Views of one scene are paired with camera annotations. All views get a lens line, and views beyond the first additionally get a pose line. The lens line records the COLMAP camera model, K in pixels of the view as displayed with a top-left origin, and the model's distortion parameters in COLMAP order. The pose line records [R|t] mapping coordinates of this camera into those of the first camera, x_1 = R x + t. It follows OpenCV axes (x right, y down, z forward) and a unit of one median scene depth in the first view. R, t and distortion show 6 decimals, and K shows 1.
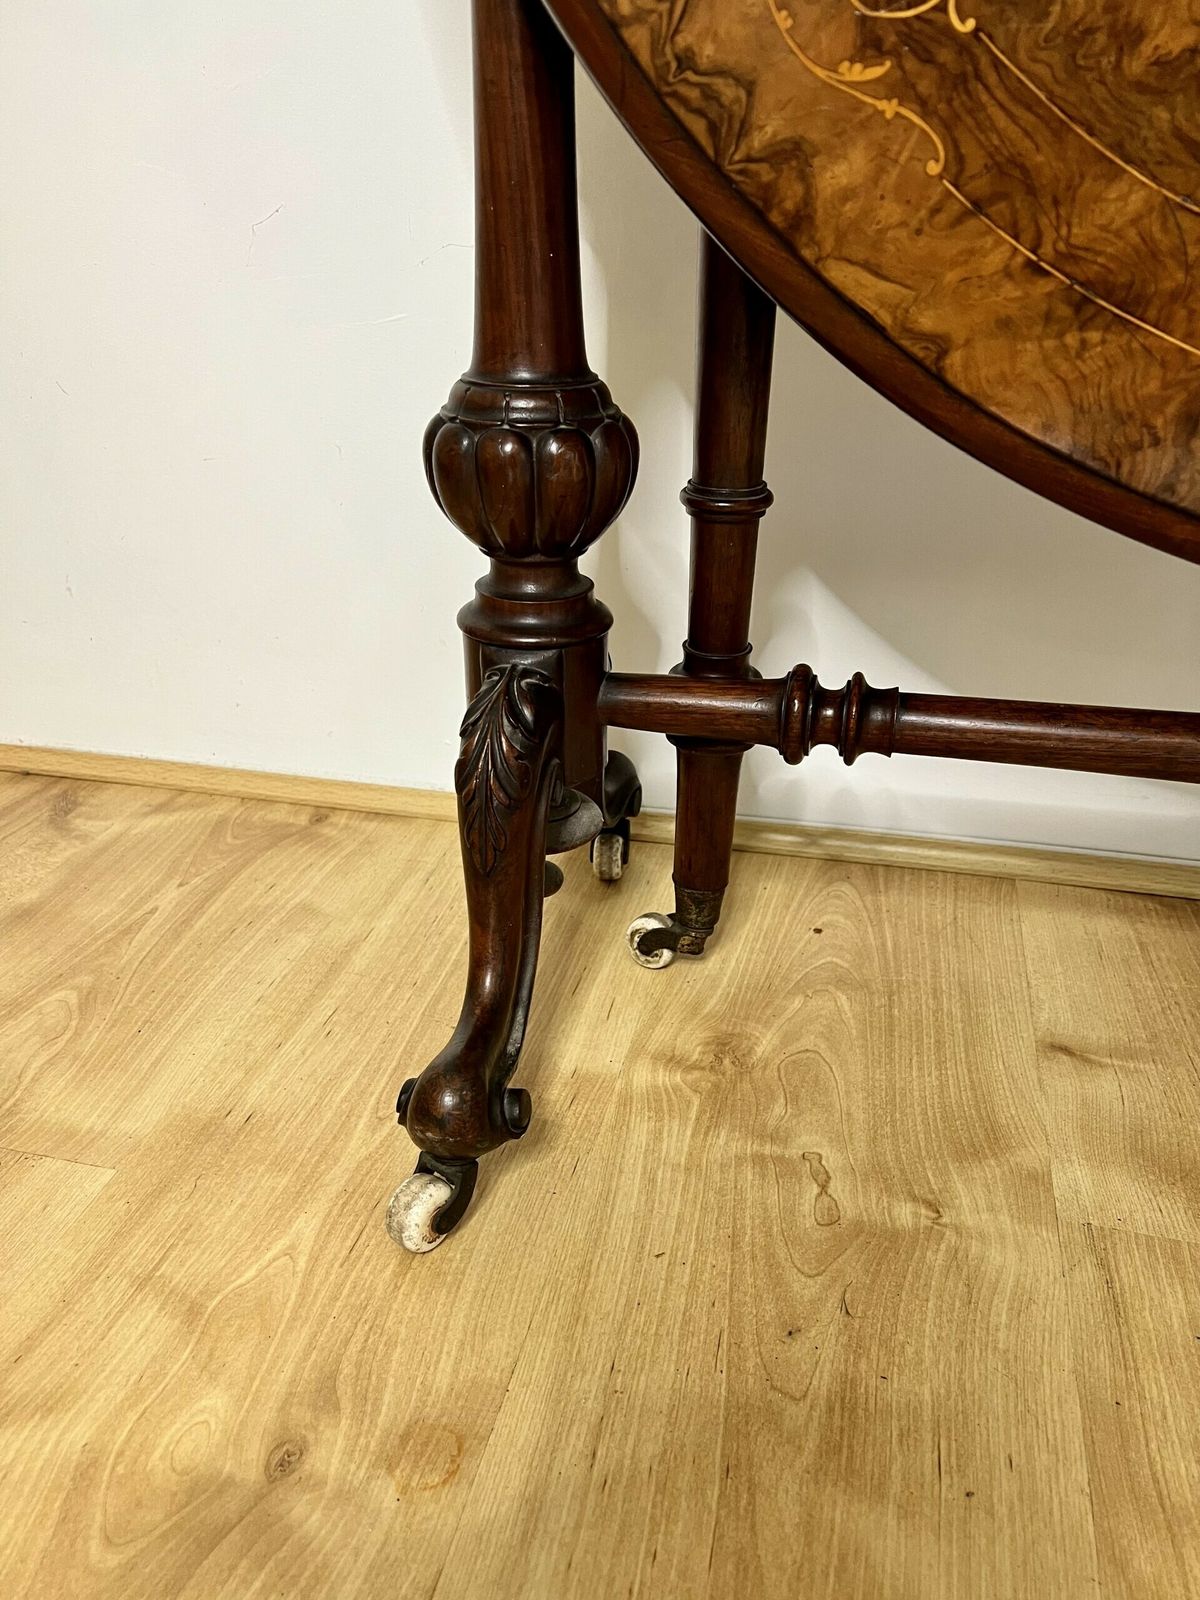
lens RADIAL K [[1227.9, 0, 600.0], [0, 1227.9, 800.0], [0, 0, 1]] dist [0.049601, -0.068108]
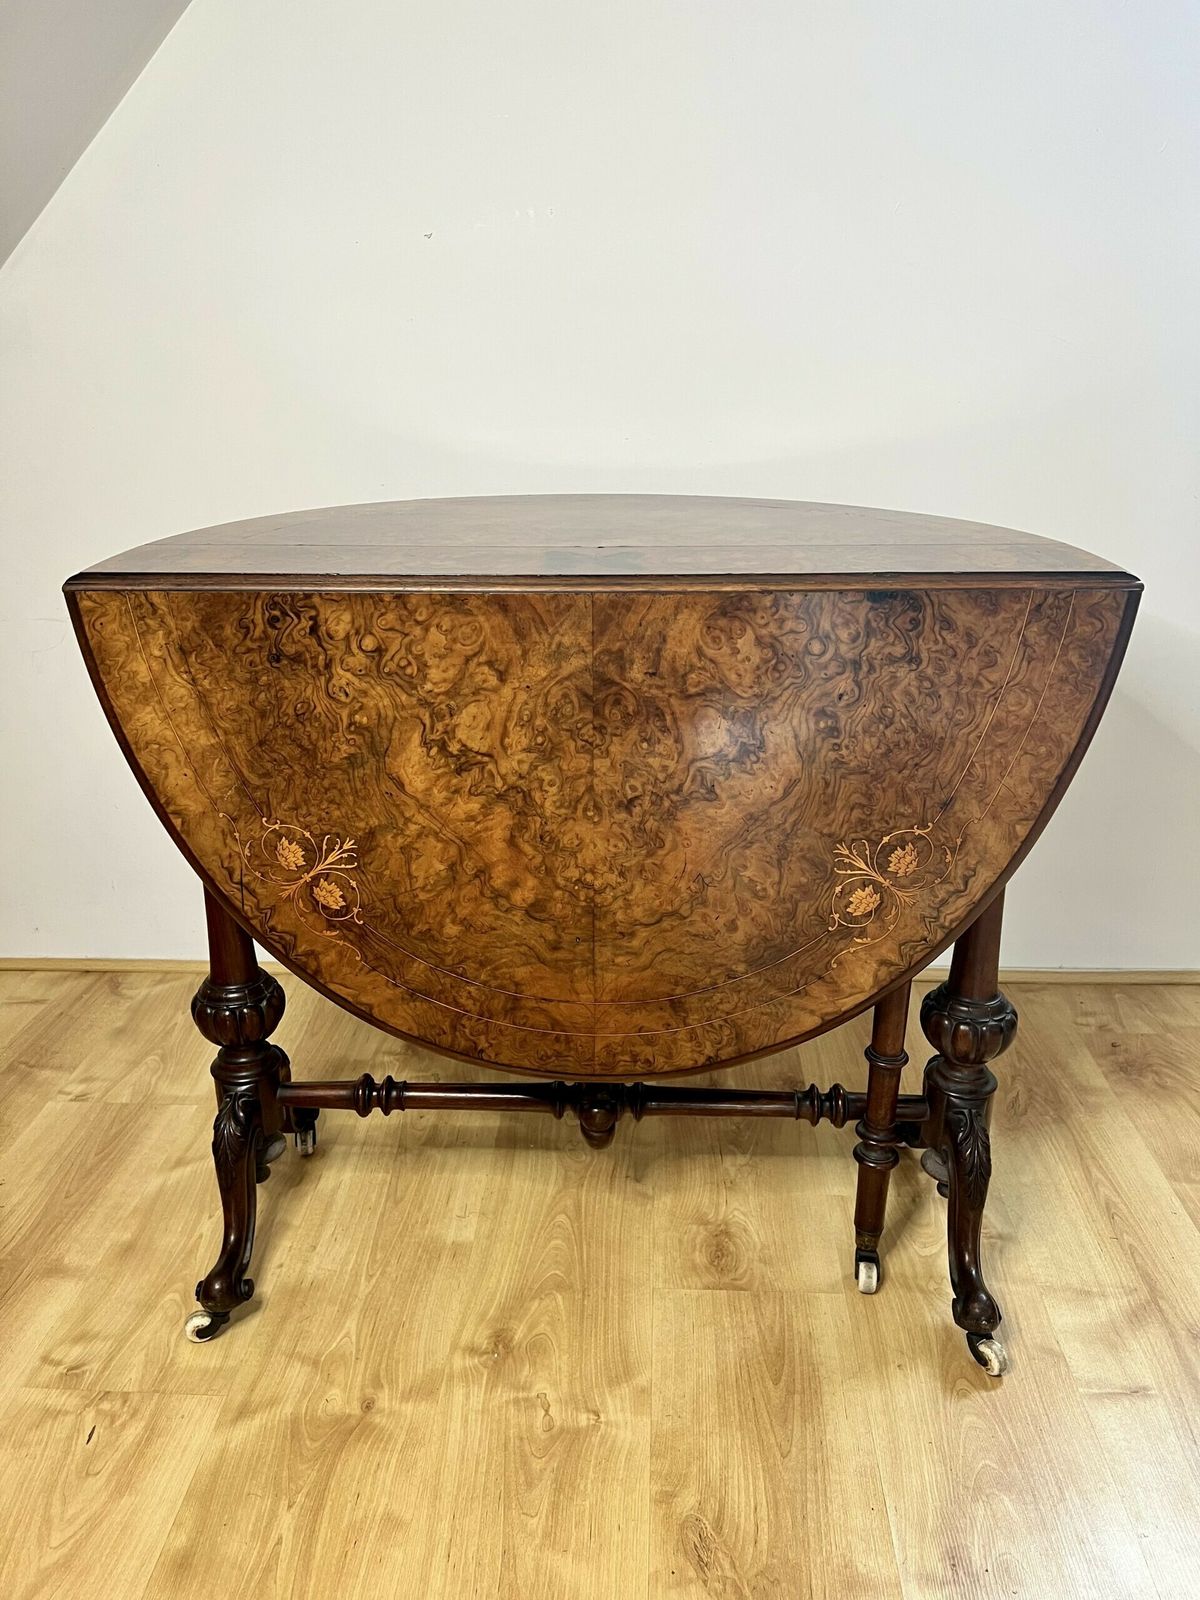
lens RADIAL K [[1209.4, 0, 605.0], [0, 1209.4, 797.1], [0, 0, 1]] dist [0.036696, -0.029243]
pose [[0.981674, -0.070564, 0.177024, 0.101522], [0.088305, 0.991609, -0.094418, -0.070363], [-0.168876, 0.108320, 0.979667, -2.043401]]
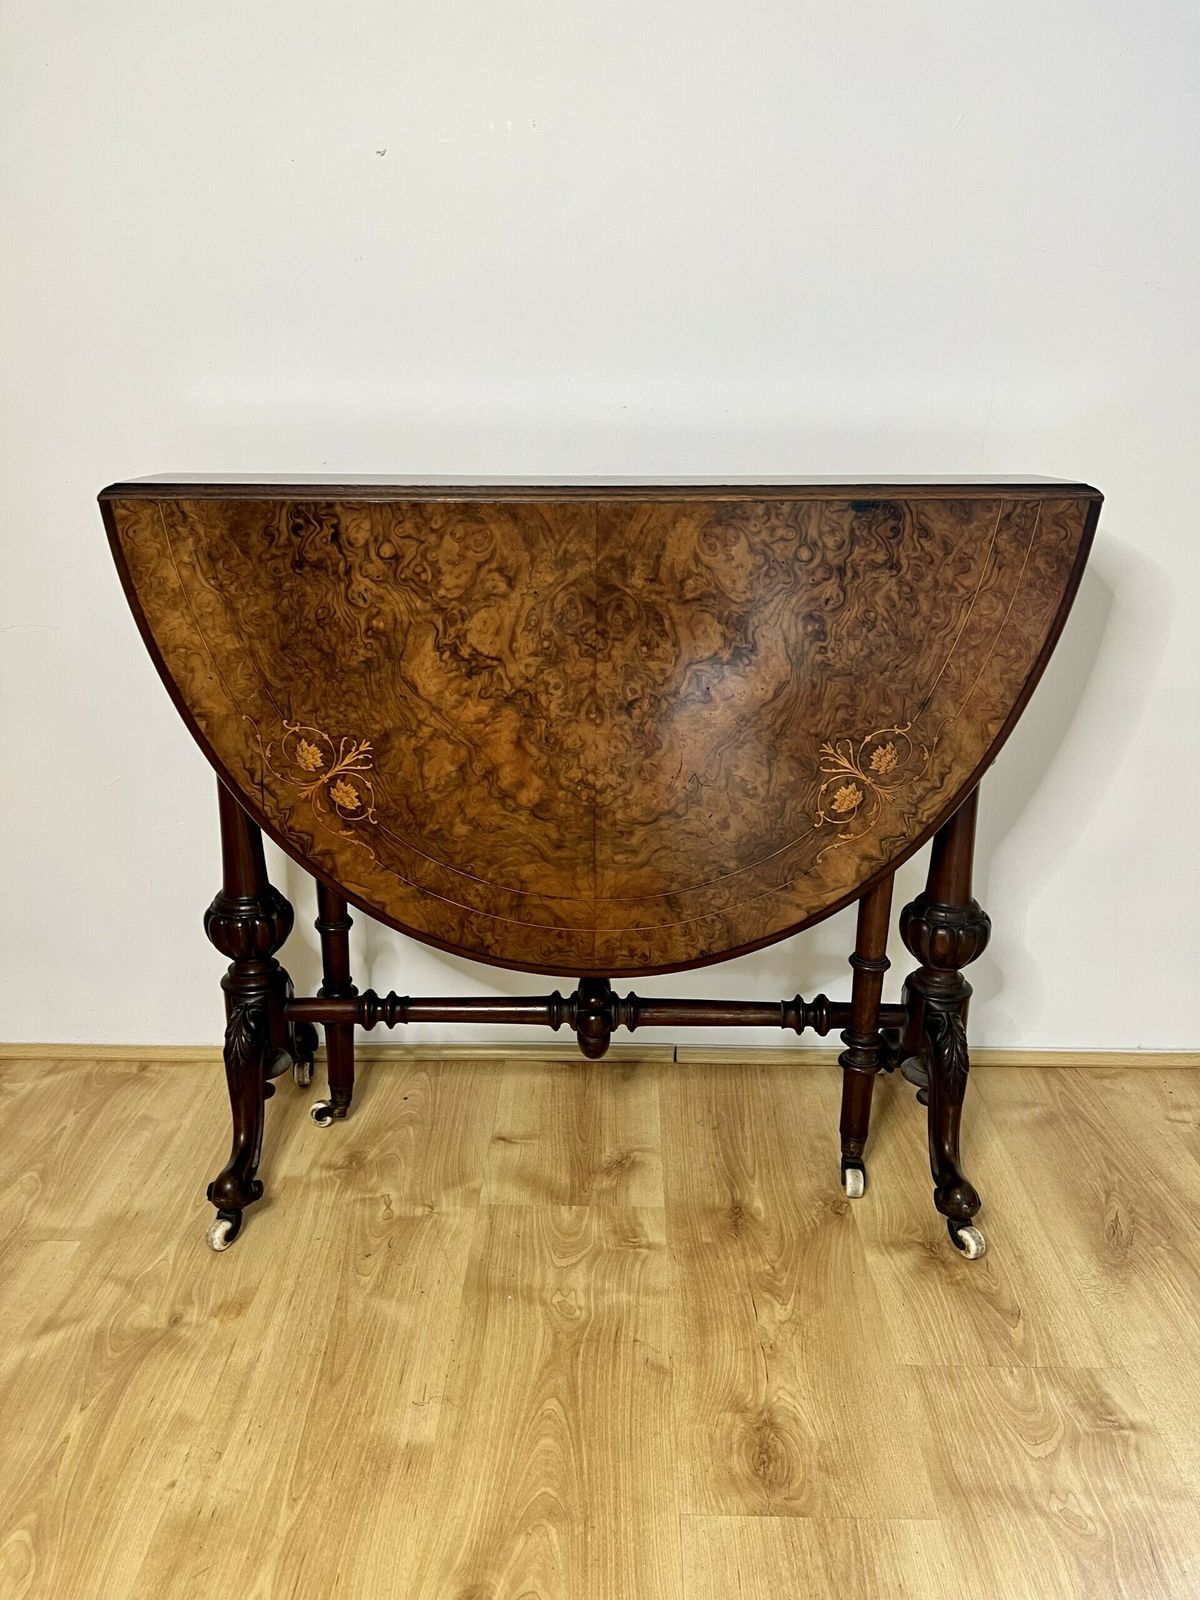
lens RADIAL K [[1209.2, 0, 593.5], [0, 1209.2, 801.5], [0, 0, 1]] dist [0.028333, -0.025499]
pose [[0.976963, -0.066004, 0.202947, 0.136154], [0.092873, 0.987692, -0.125852, -0.135634], [-0.192143, 0.141801, 0.971068, -1.476538]]
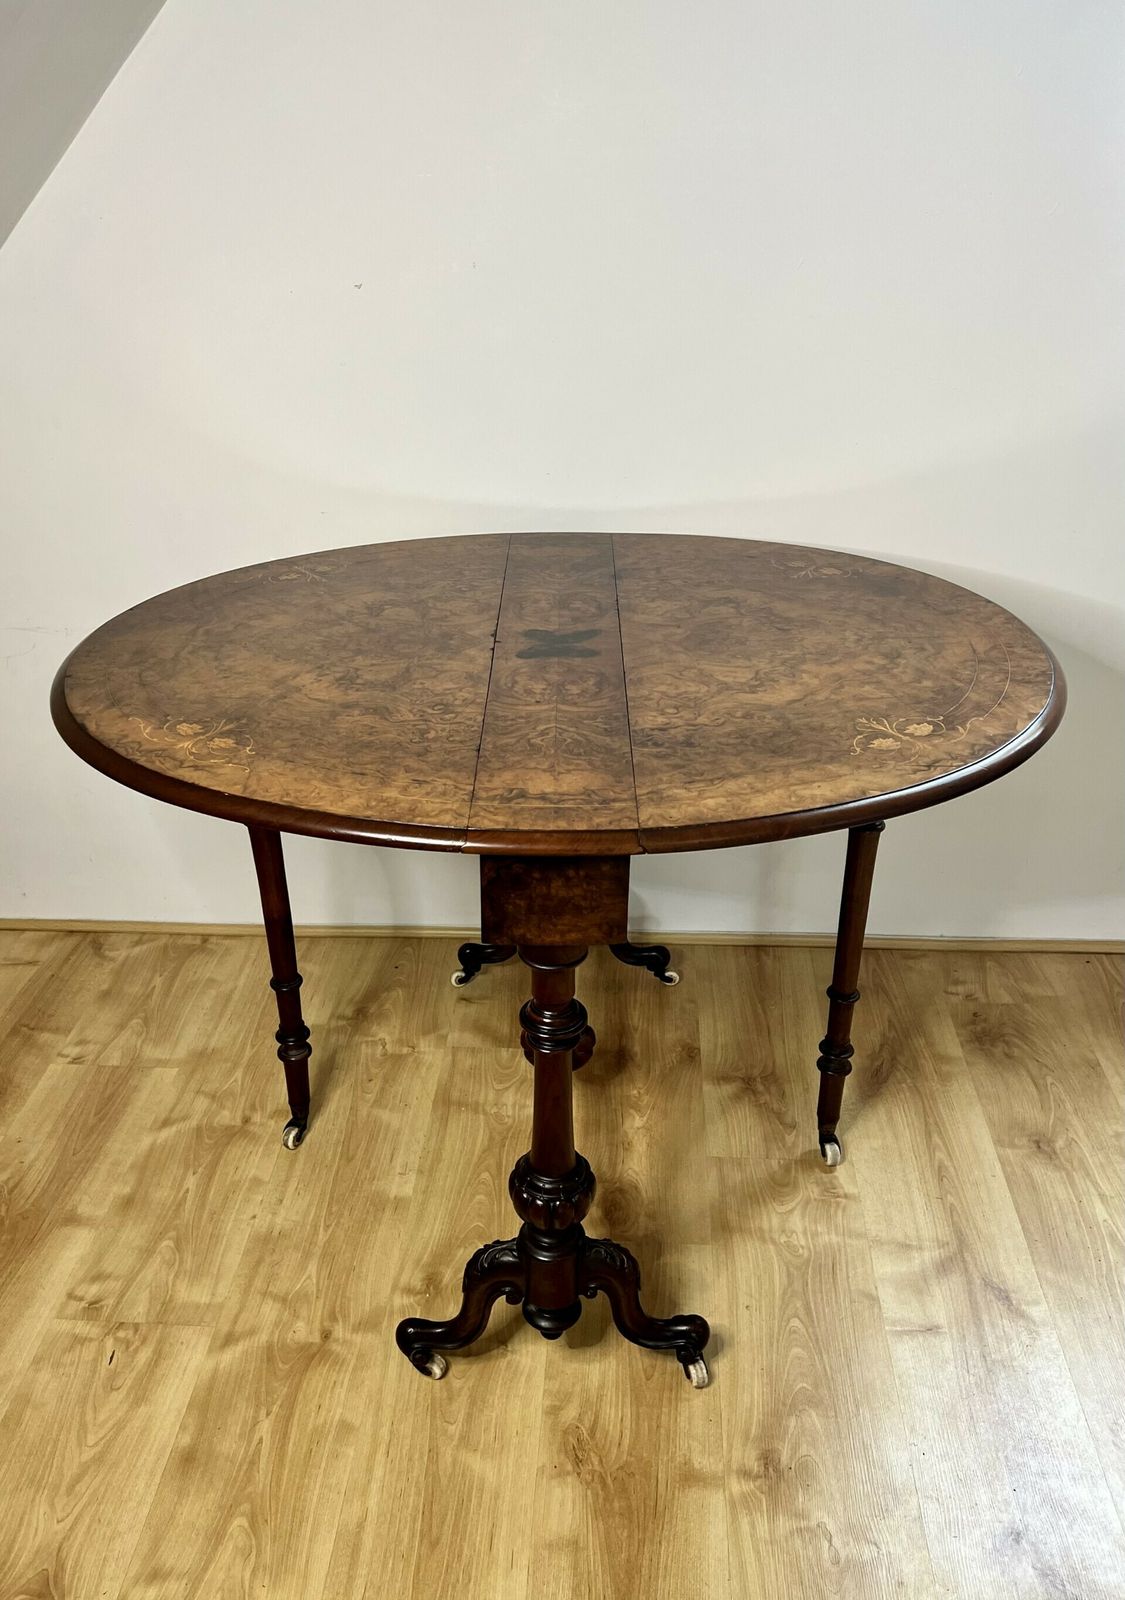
lens RADIAL K [[1258.7, 0, 567.2], [0, 1258.7, 830.8], [0, 0, 1]] dist [0.062197, -0.071657]
pose [[0.983427, -0.093951, 0.155061, 0.186786], [0.084084, 0.994065, 0.069027, -0.499483], [-0.160626, -0.054845, 0.985490, -2.559370]]
